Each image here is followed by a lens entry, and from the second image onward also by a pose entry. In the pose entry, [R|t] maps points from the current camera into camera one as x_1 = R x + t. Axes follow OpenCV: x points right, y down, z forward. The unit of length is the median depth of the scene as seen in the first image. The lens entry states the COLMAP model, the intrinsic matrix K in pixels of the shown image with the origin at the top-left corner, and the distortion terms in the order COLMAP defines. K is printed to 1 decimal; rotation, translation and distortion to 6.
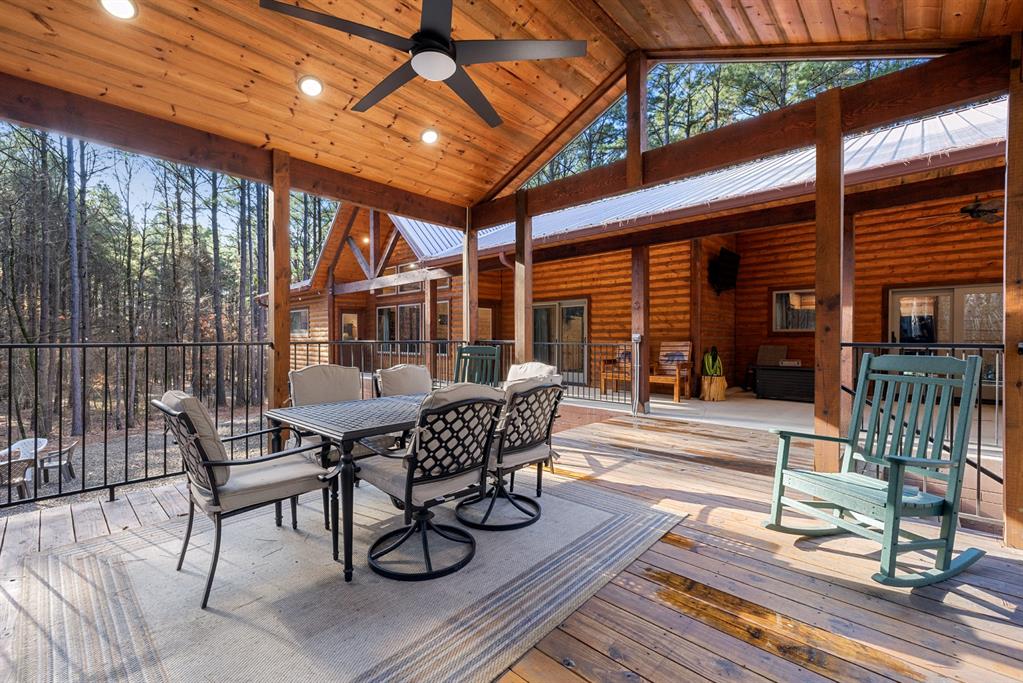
lens RADIAL K [[431.5, 0, 509.2], [0, 431.5, 342.6], [0, 0, 1]] dist [0.001374, 0.000711]
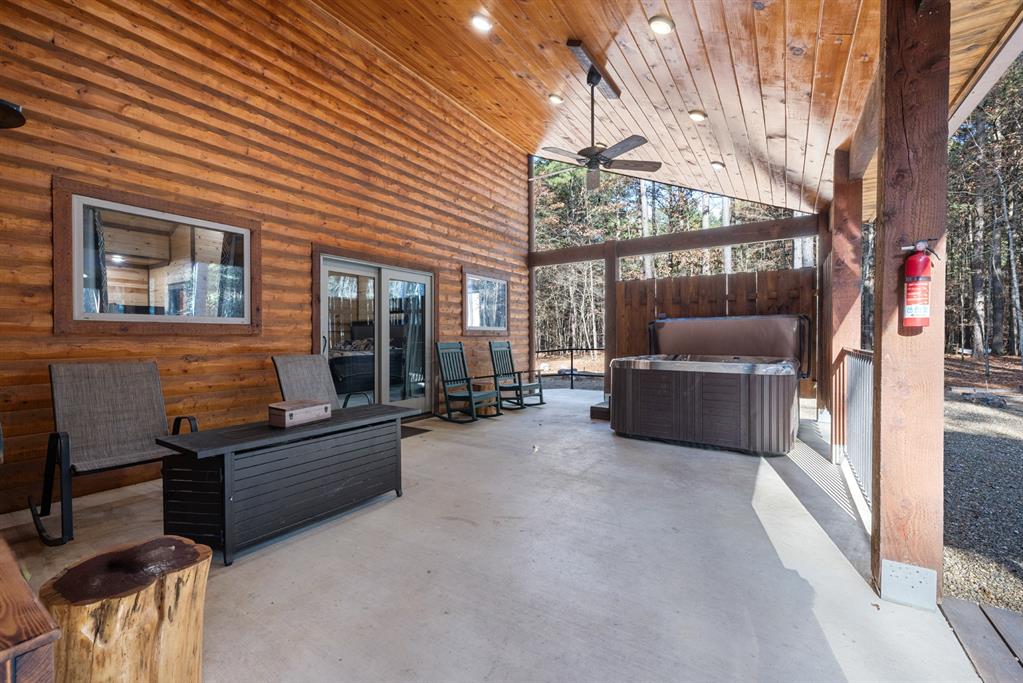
lens RADIAL K [[431.5, 0, 507.7], [0, 431.5, 337.3], [0, 0, 1]] dist [0.001374, 0.000711]
pose [[-0.173103, 0.002197, 0.984901, 0.276715], [0.011084, 0.999939, -0.000283, -0.009990], [-0.984841, 0.010868, -0.173117, 0.853208]]
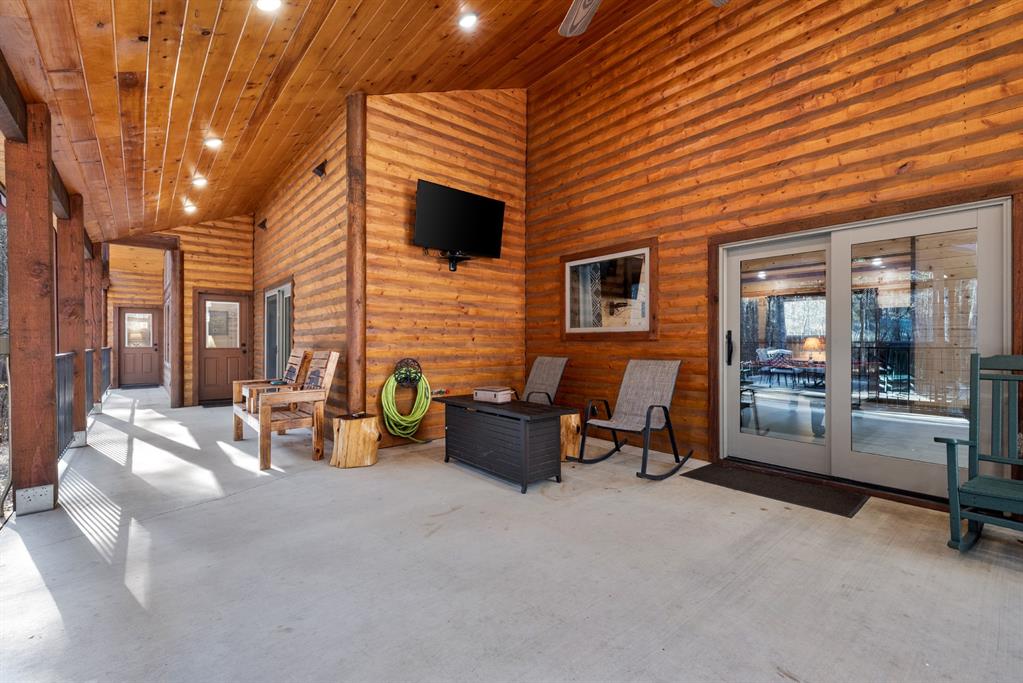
lens RADIAL K [[431.5, 0, 510.0], [0, 431.5, 341.1], [0, 0, 1]] dist [0.001374, 0.000711]
pose [[0.994227, -0.003152, -0.107248, 0.692140], [0.001944, 0.999934, -0.011366, -0.008807], [0.107277, 0.011092, 0.994167, 0.484170]]
